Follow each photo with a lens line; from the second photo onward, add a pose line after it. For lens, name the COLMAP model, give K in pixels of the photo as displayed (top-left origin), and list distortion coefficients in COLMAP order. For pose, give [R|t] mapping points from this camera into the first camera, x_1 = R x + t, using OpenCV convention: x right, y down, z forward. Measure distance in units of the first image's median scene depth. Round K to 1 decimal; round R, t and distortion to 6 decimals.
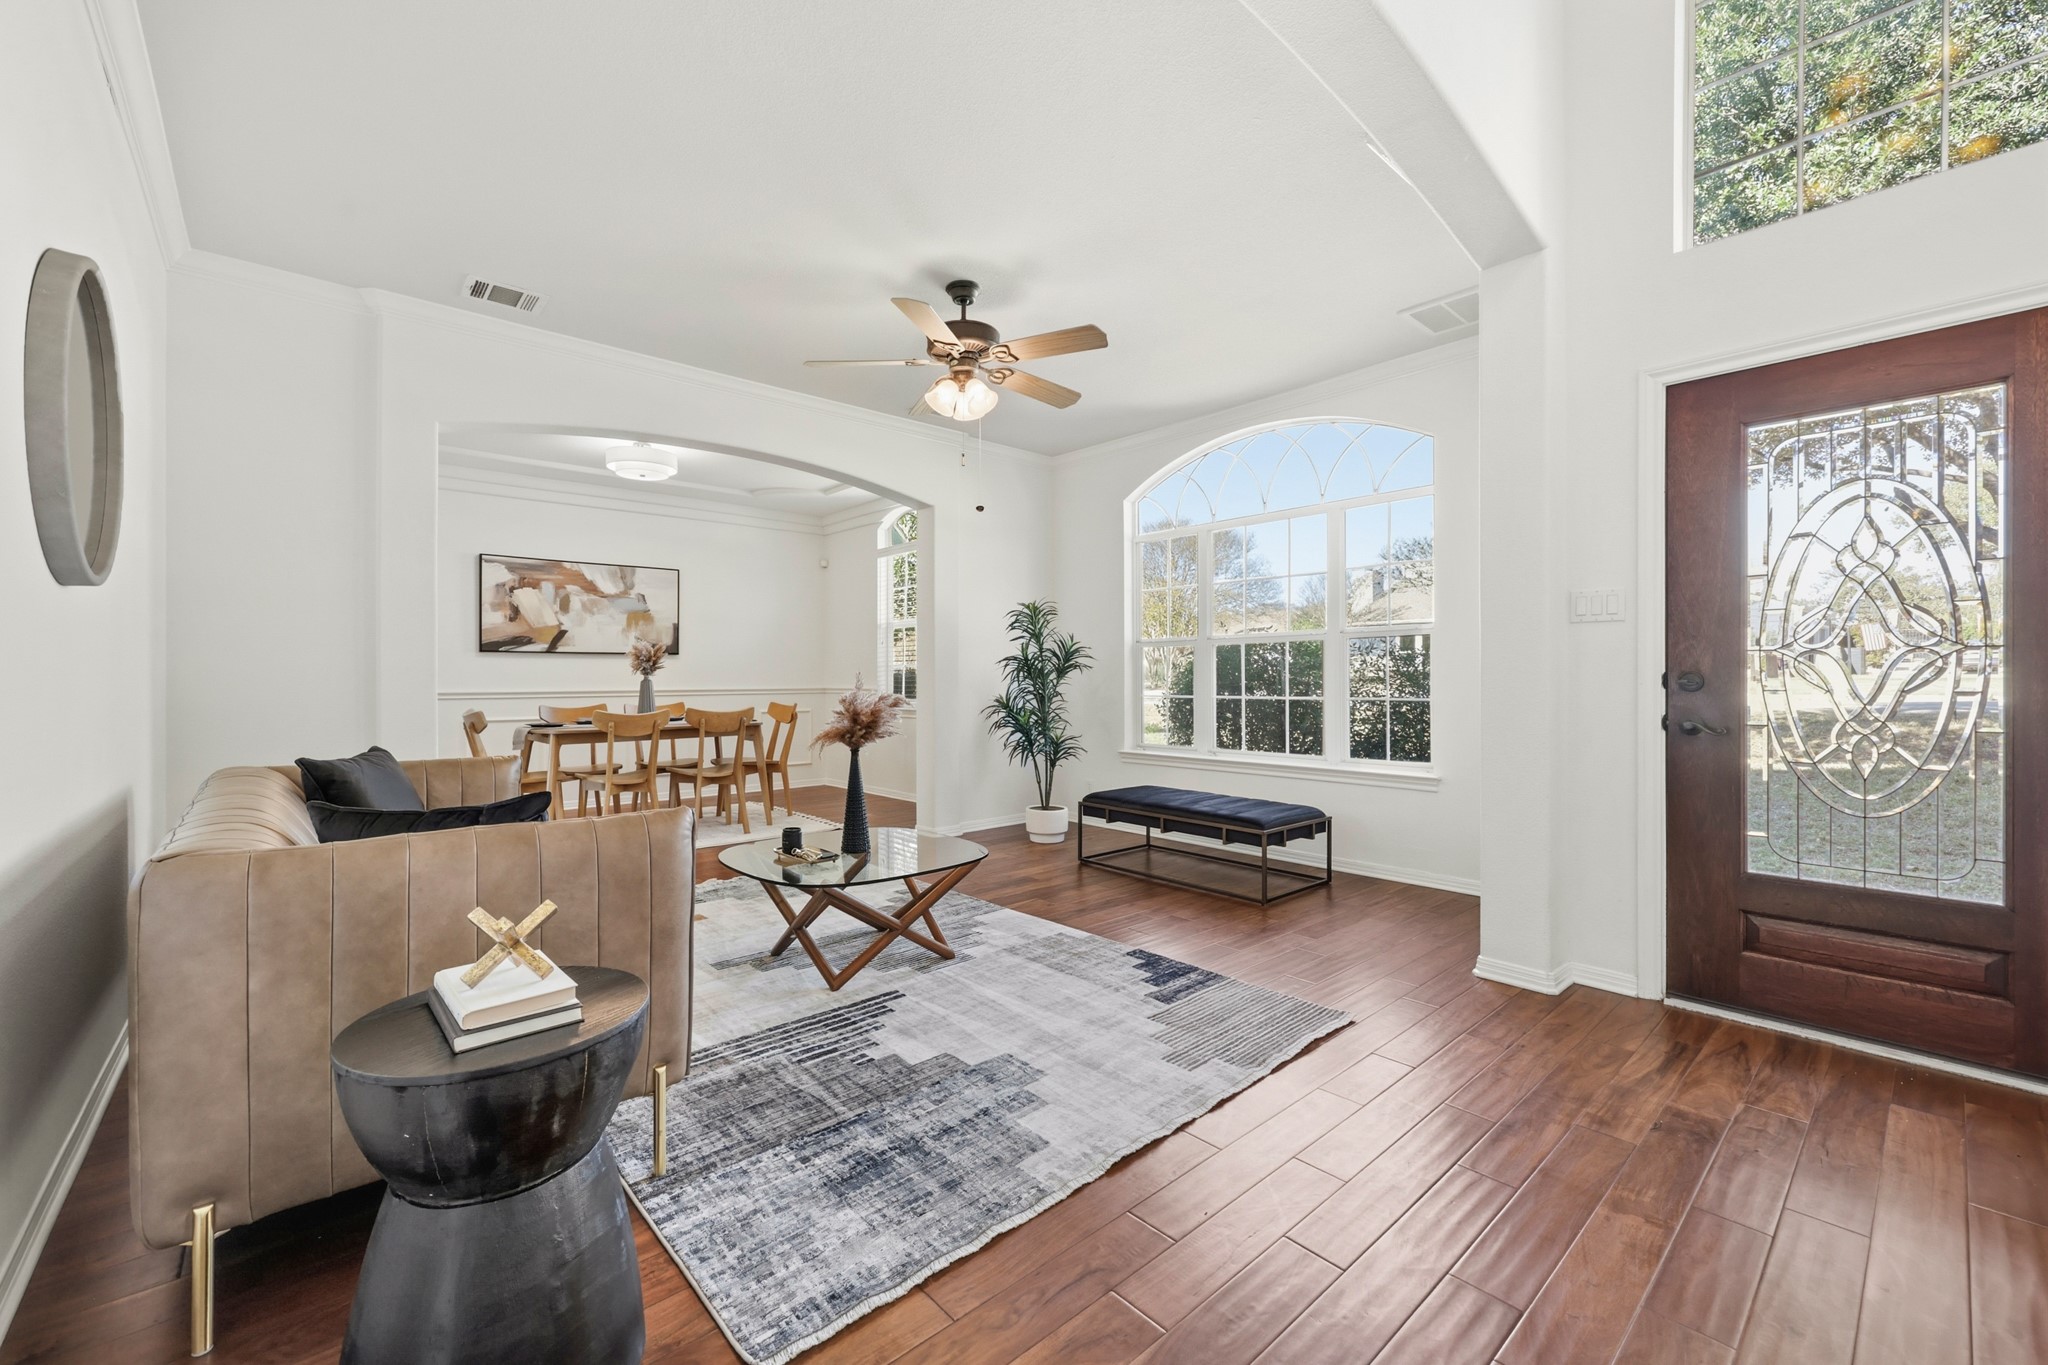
lens RADIAL K [[824.7, 0, 1025.4], [0, 824.7, 679.8], [0, 0, 1]] dist [-0.001226, -0.000242]
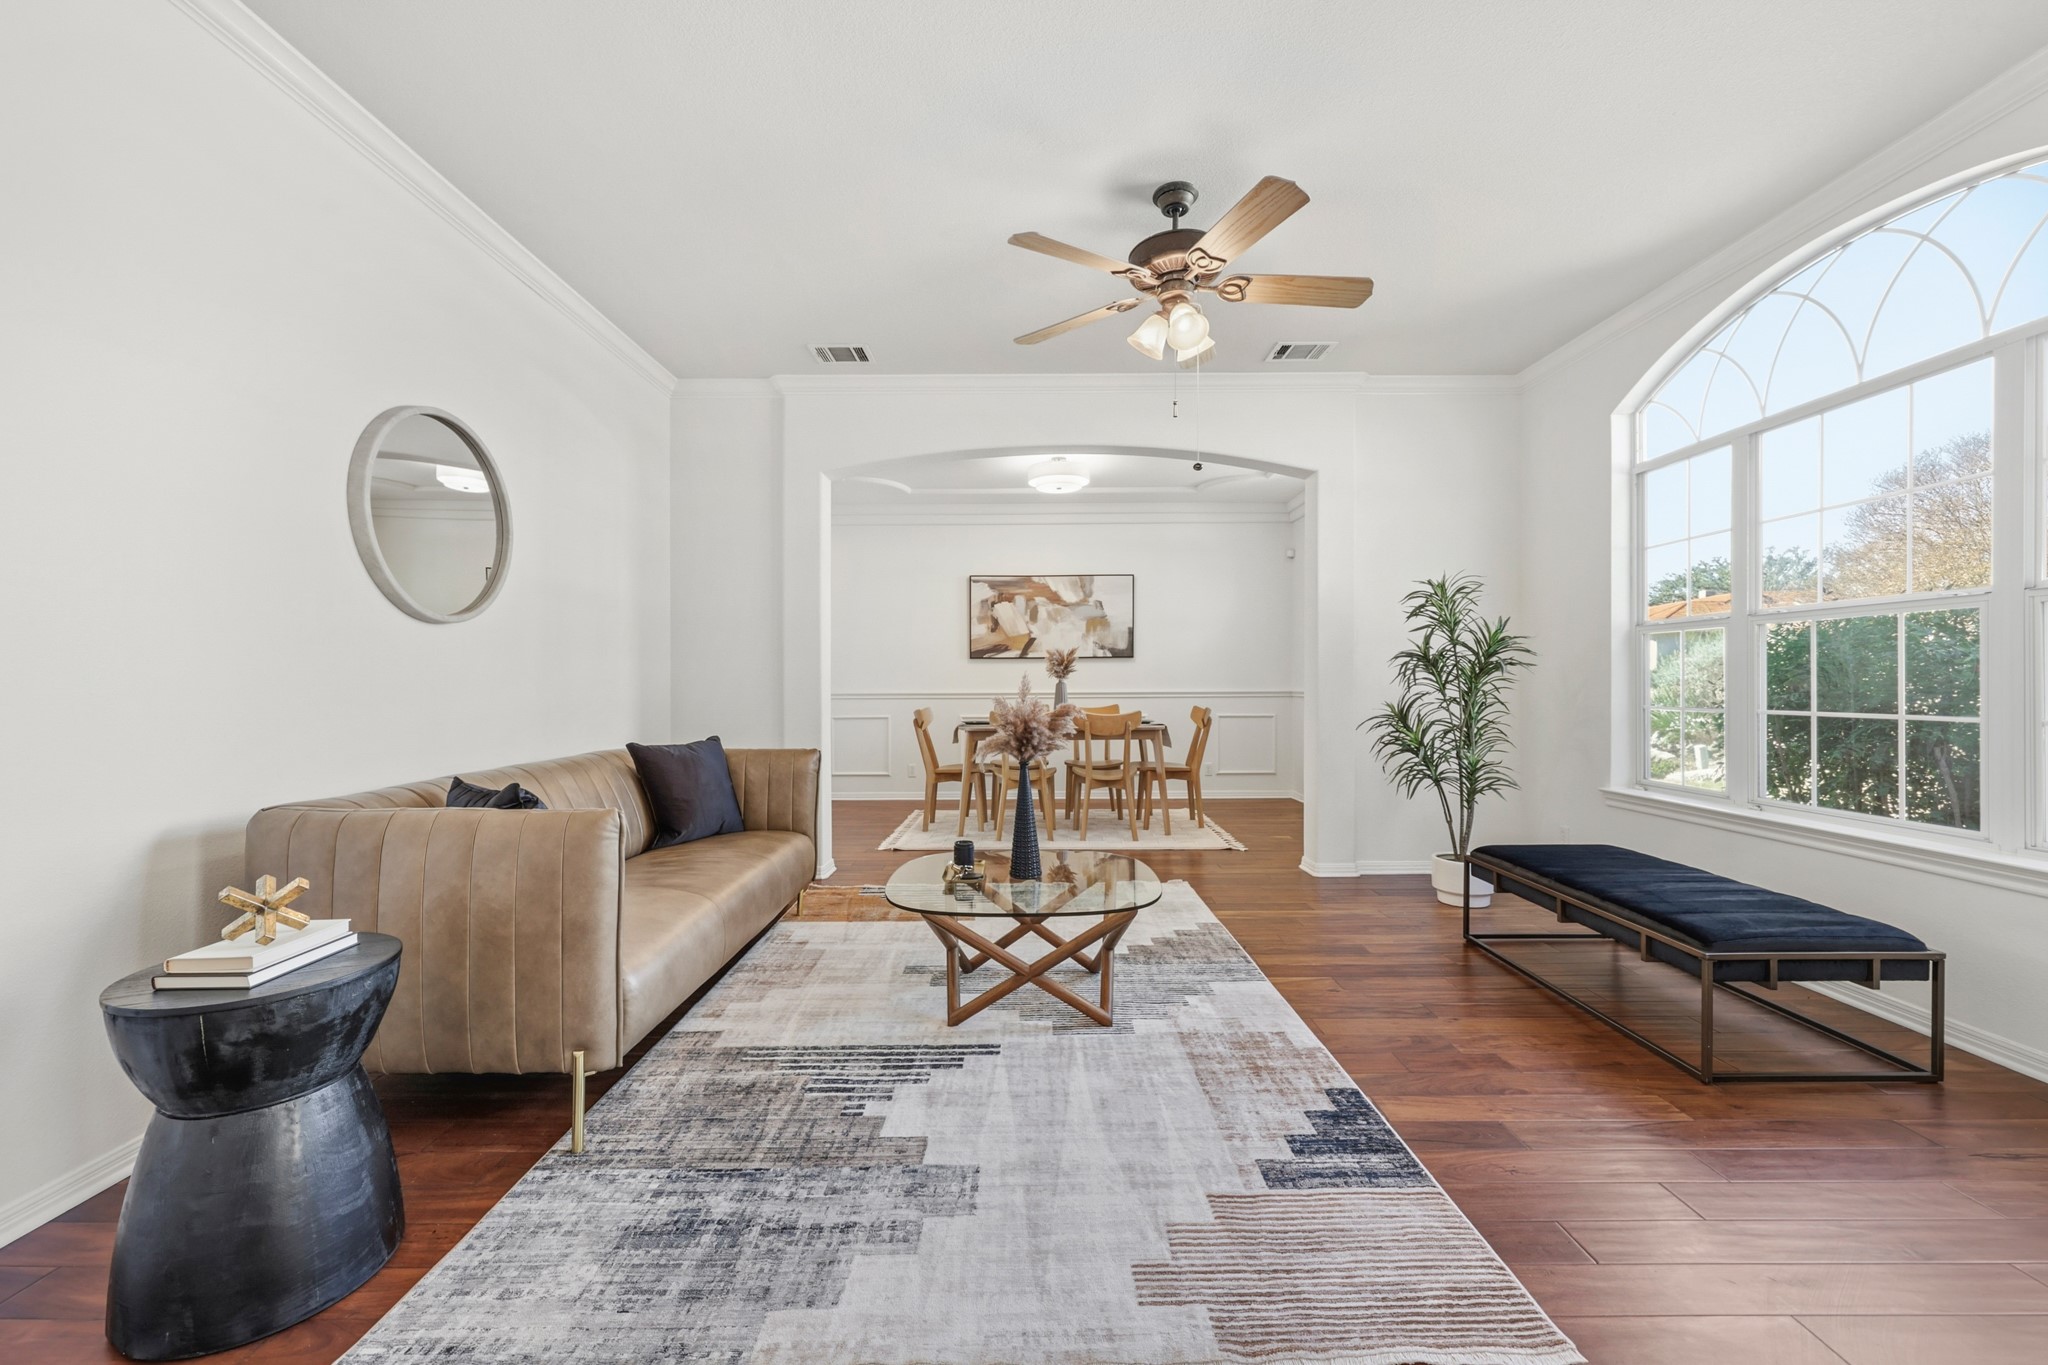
lens RADIAL K [[833.0, 0, 1024.9], [0, 833.0, 686.9], [0, 0, 1]] dist [-0.001320, 0.000075]
pose [[0.747229, 0.003687, -0.664556, 0.366117], [0.001171, 0.999976, 0.006864, -0.003220], [0.664565, -0.005908, 0.747207, 0.306209]]
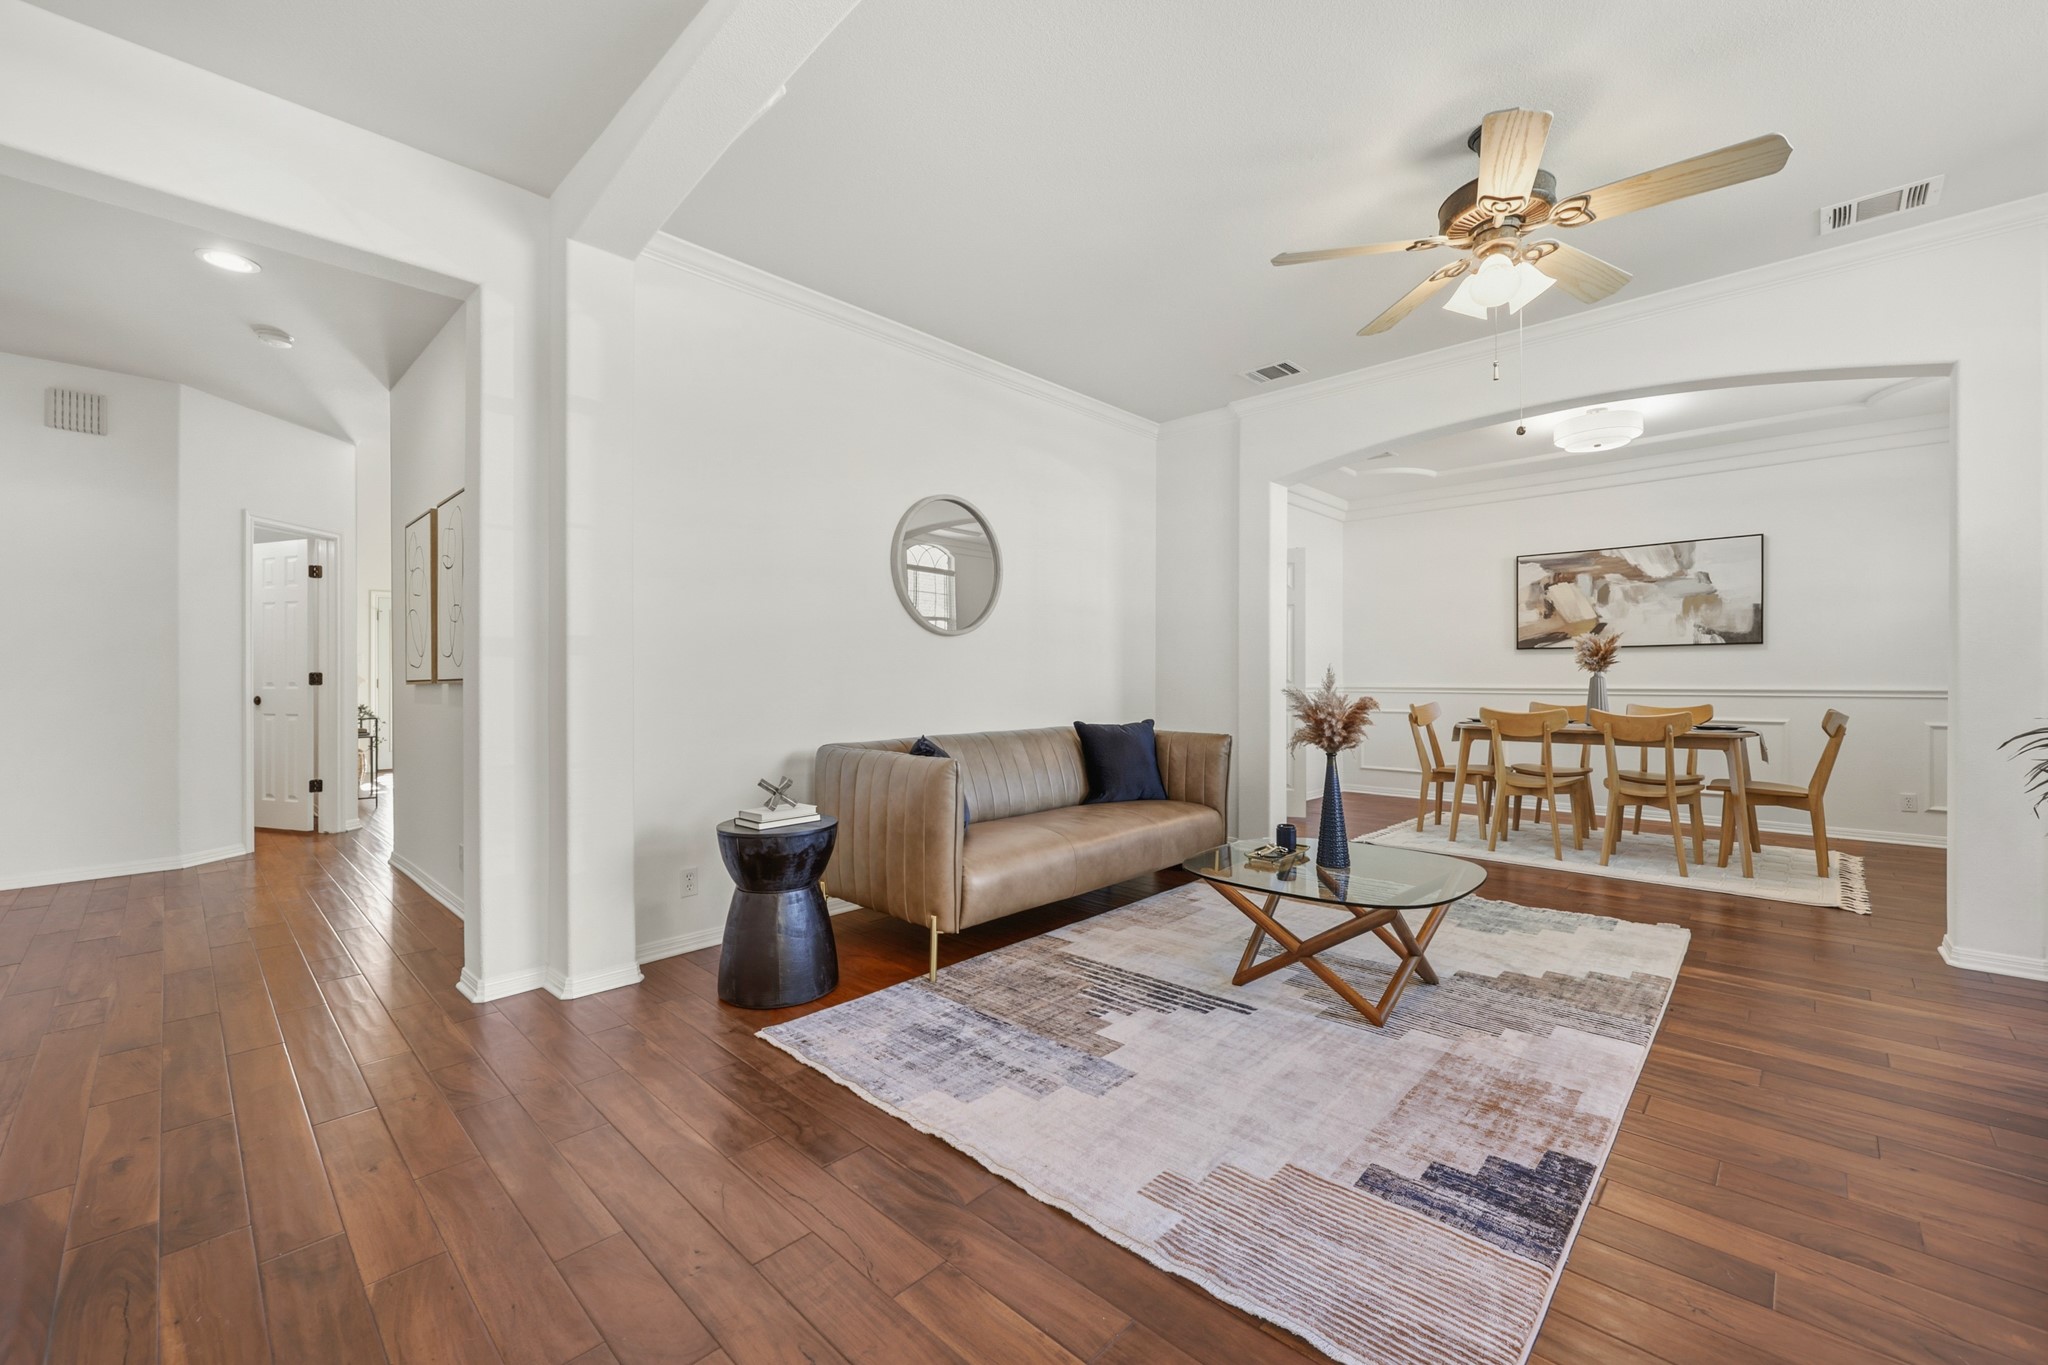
lens RADIAL K [[819.3, 0, 1029.1], [0, 819.3, 677.2], [0, 0, 1]] dist [-0.002119, 0.000020]
pose [[0.090266, 0.002489, -0.995915, 0.619515], [-0.000290, 0.999997, 0.002473, -0.002199], [0.995918, 0.000065, 0.090266, 0.546343]]
